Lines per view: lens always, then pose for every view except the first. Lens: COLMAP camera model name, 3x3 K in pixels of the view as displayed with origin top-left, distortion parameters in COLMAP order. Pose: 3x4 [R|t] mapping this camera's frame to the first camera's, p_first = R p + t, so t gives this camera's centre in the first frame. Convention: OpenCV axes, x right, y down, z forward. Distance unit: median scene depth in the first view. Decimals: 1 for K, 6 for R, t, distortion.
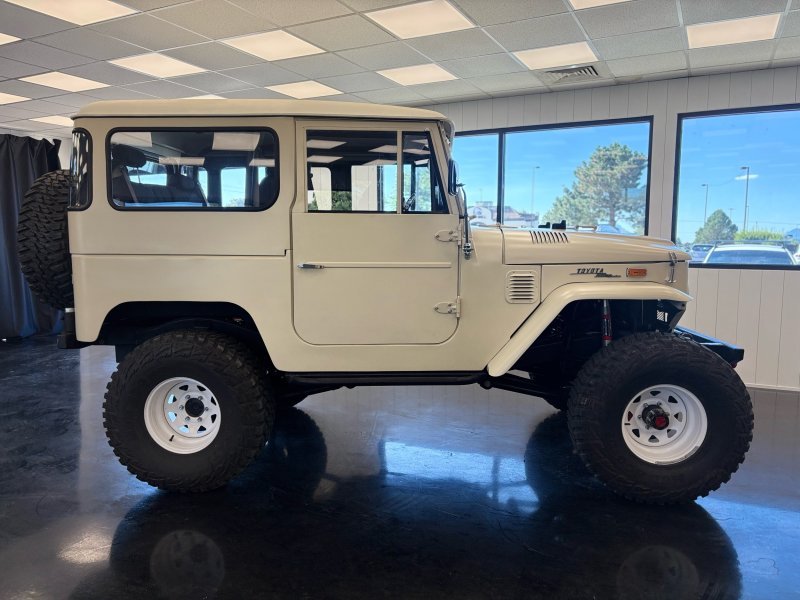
lens RADIAL K [[604.7, 0, 400.0], [0, 604.7, 300.0], [0, 0, 1]] dist [0.064517, -0.106114]
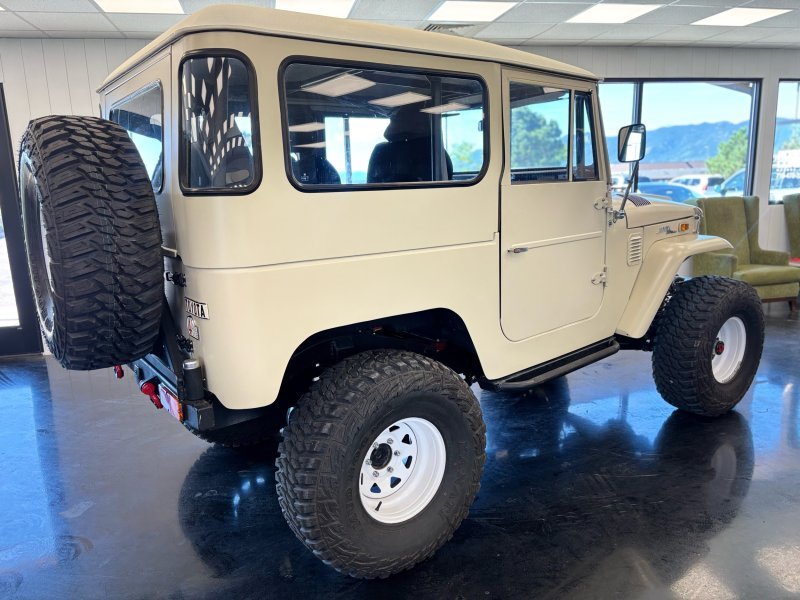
lens RADIAL K [[604.7, 0, 400.0], [0, 604.7, 300.0], [0, 0, 1]] dist [0.064517, -0.106114]
pose [[0.776730, -0.149763, 0.611769, -0.785218], [0.103748, 0.988473, 0.110259, -0.094578], [-0.621231, -0.022171, 0.783314, 0.439402]]
